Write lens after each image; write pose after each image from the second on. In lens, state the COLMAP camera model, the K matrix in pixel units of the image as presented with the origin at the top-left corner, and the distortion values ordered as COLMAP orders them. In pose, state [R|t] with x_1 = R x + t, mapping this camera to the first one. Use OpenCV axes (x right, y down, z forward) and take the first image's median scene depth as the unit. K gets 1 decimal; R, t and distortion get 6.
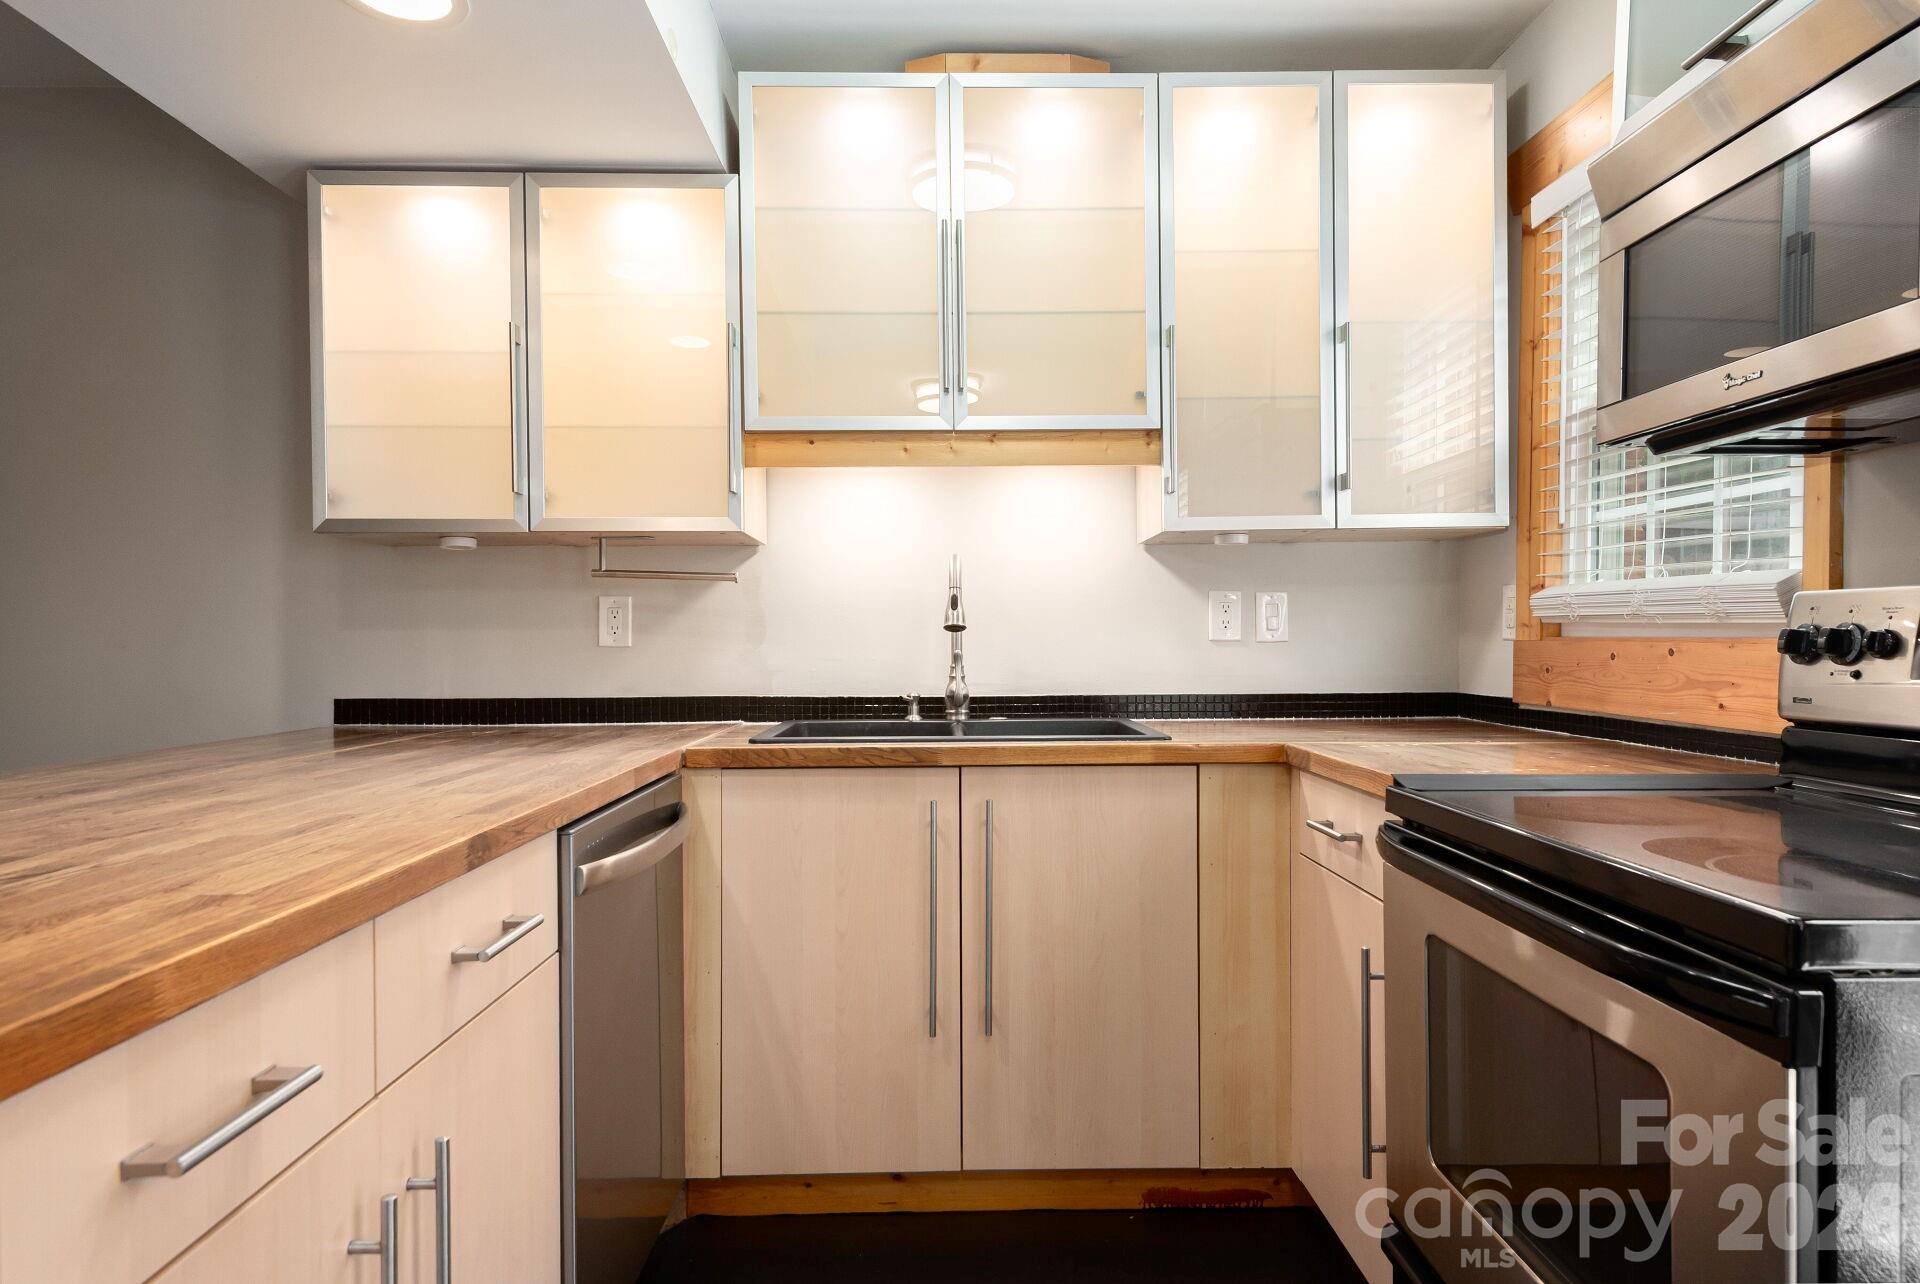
lens RADIAL K [[1113.0, 0, 958.4], [0, 1113.0, 647.1], [0, 0, 1]] dist [0.030904, -0.006650]
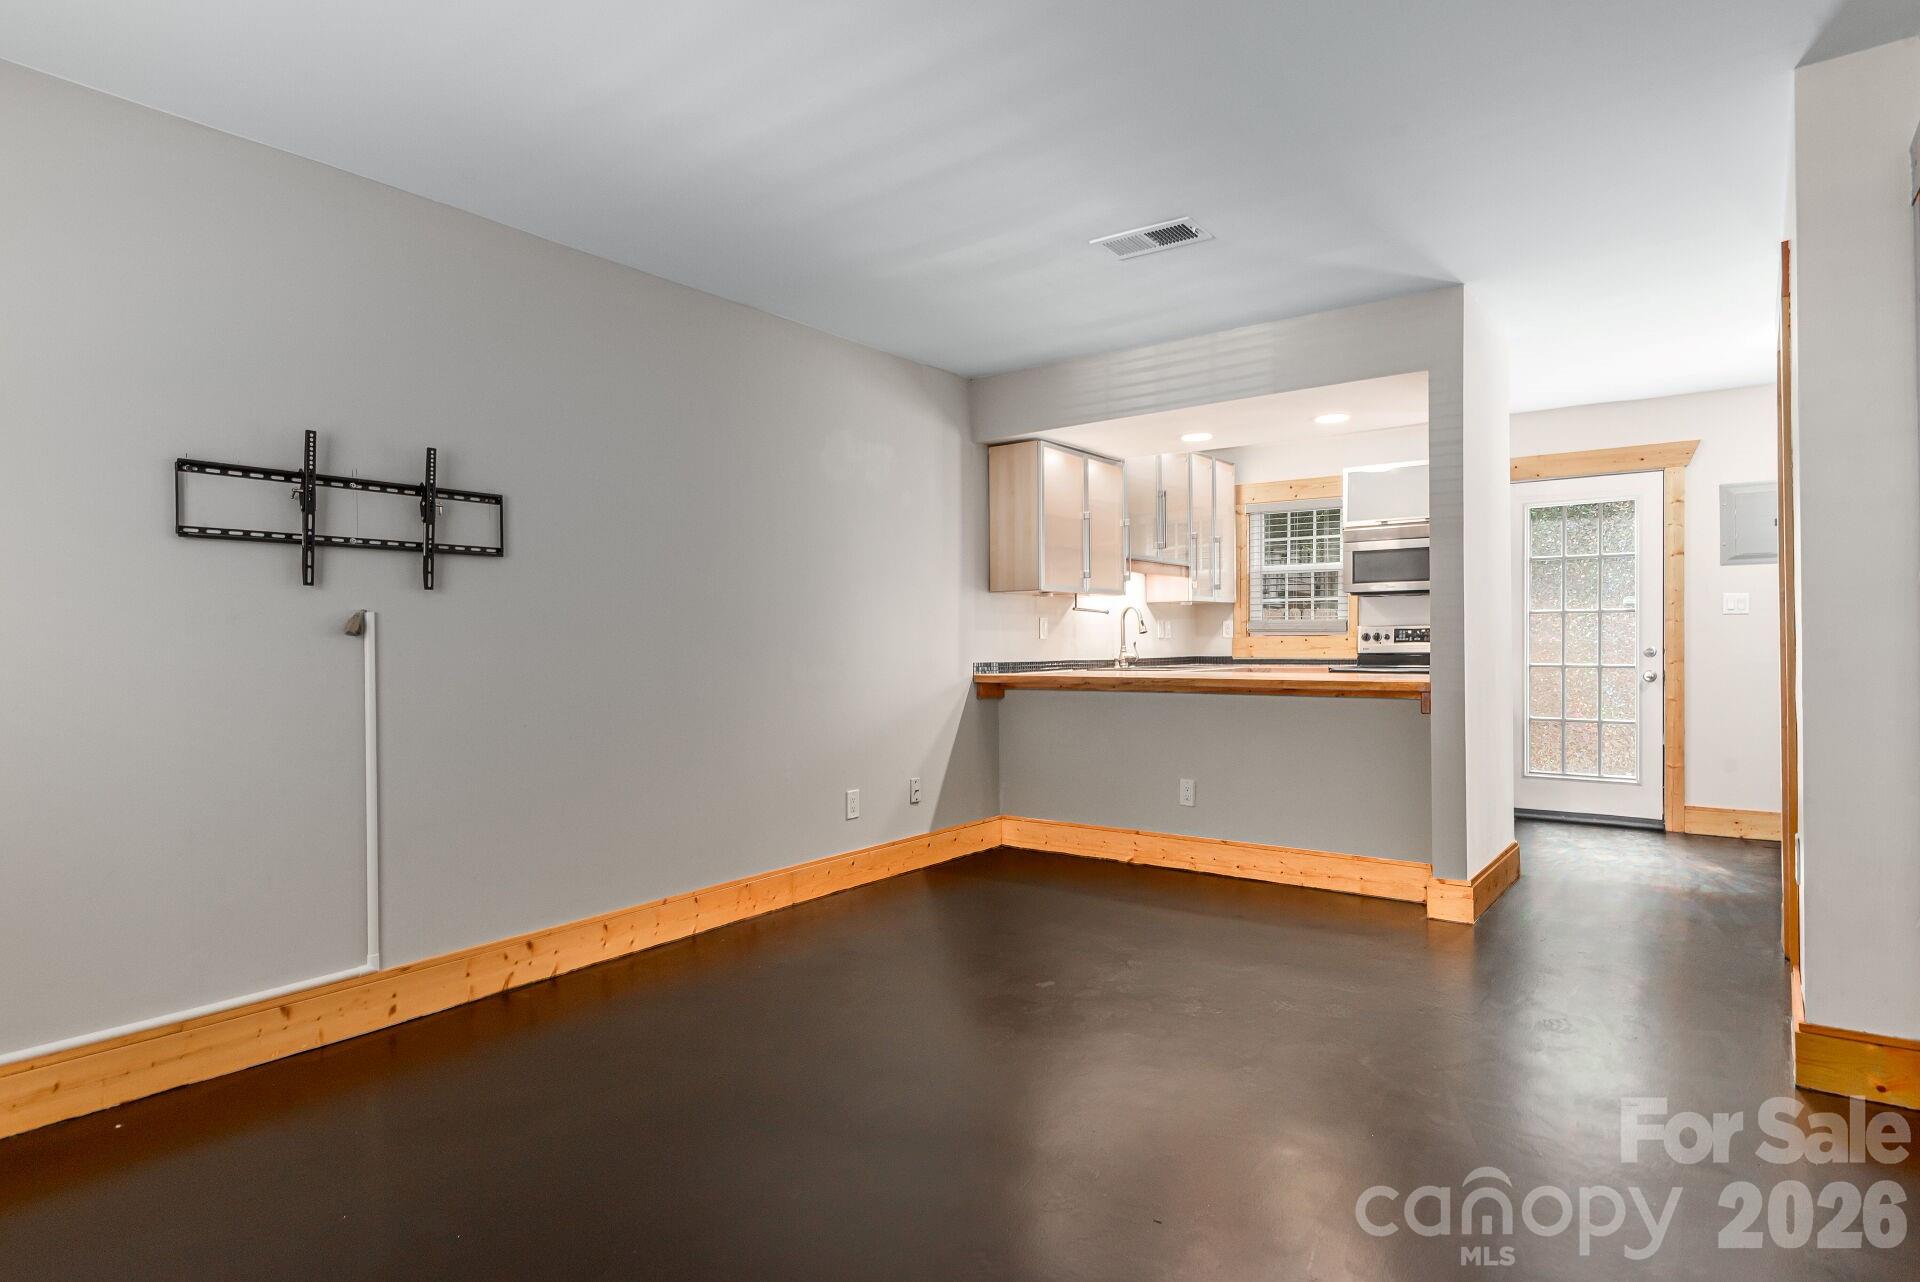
lens RADIAL K [[1042.0, 0, 940.9], [0, 1042.0, 682.6], [0, 0, 1]] dist [0.000824, -0.000550]
pose [[0.629270, -0.023729, 0.776825, -2.534772], [0.007164, 0.999668, 0.024734, 0.045311], [-0.777154, -0.009999, 0.629231, -0.256124]]
